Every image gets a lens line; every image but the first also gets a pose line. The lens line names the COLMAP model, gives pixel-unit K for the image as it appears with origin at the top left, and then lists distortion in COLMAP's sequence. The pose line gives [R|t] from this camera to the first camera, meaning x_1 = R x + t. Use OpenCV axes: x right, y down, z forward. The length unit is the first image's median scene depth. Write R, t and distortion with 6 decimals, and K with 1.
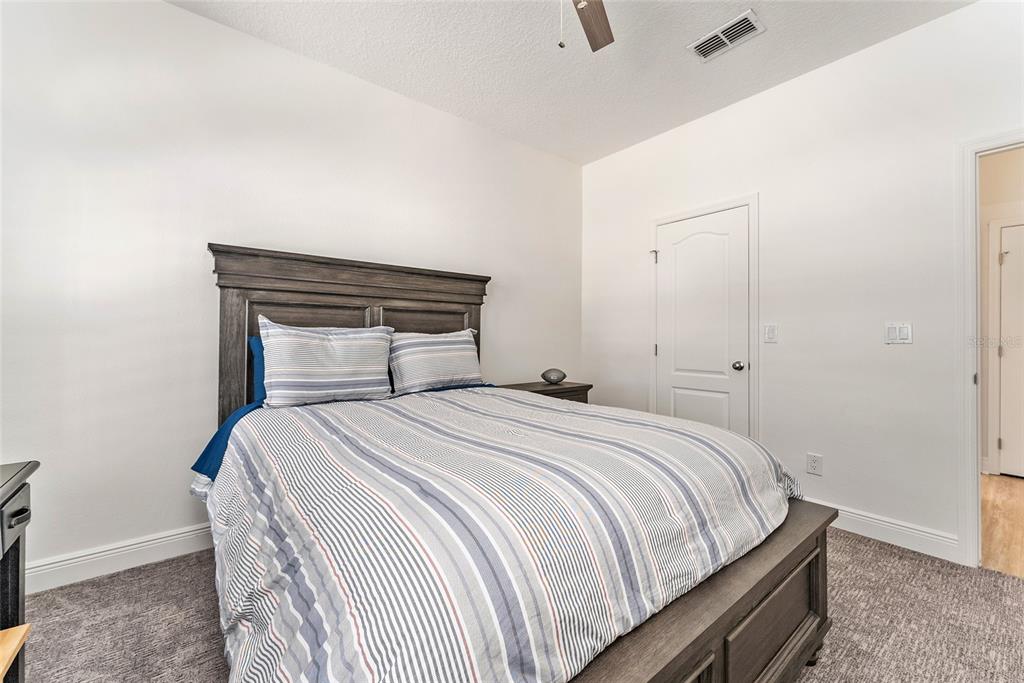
lens RADIAL K [[413.0, 0, 510.4], [0, 413.0, 343.6], [0, 0, 1]] dist [0.001265, 0.000353]
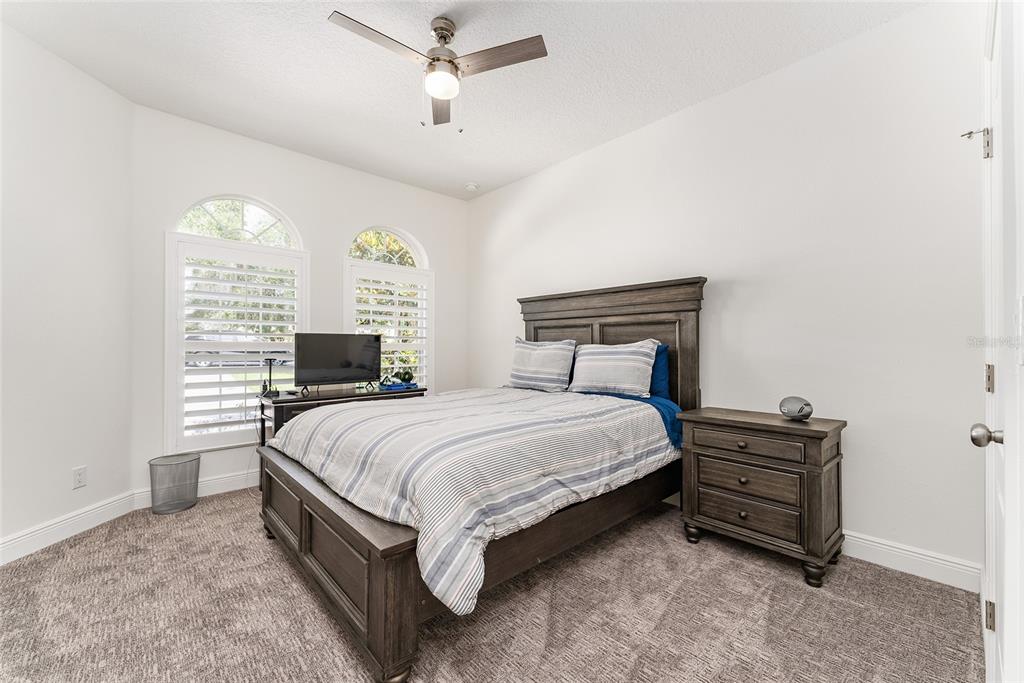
lens RADIAL K [[413.0, 0, 510.4], [0, 413.0, 343.6], [0, 0, 1]] dist [0.001265, 0.000353]
pose [[0.059494, 0.000161, -0.998229, 0.944475], [-0.006251, 0.999980, -0.000211, -0.026431], [0.998209, 0.006252, 0.059494, 0.675499]]
